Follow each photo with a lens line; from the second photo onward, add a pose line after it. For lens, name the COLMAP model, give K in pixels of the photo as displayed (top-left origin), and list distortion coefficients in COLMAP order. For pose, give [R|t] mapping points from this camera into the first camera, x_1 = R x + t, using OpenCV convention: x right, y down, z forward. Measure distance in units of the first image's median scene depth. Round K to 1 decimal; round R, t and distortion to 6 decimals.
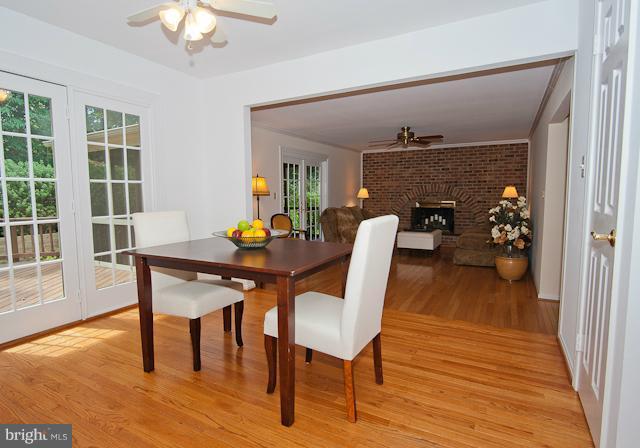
lens RADIAL K [[360.7, 0, 303.1], [0, 360.7, 225.7], [0, 0, 1]] dist [-0.001741, -0.000732]
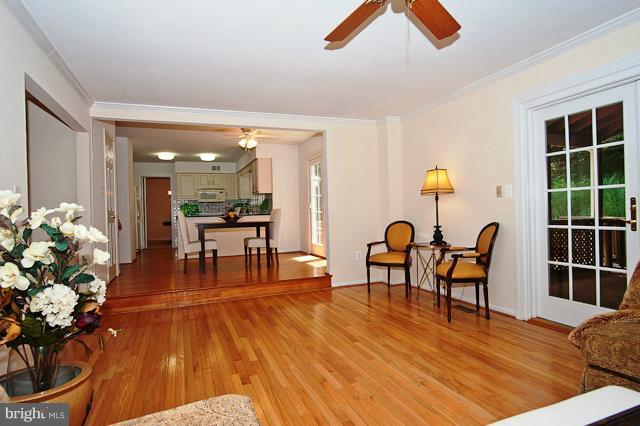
lens RADIAL K [[368.0, 0, 320.0], [0, 368.0, 213.0], [0, 0, 1]] dist [0.023247, -0.000019]
pose [[-0.634134, 0.019792, -0.772970, 0.446168], [-0.047238, 0.996813, 0.064277, -0.058224], [0.771779, 0.077274, -0.631178, 0.926682]]
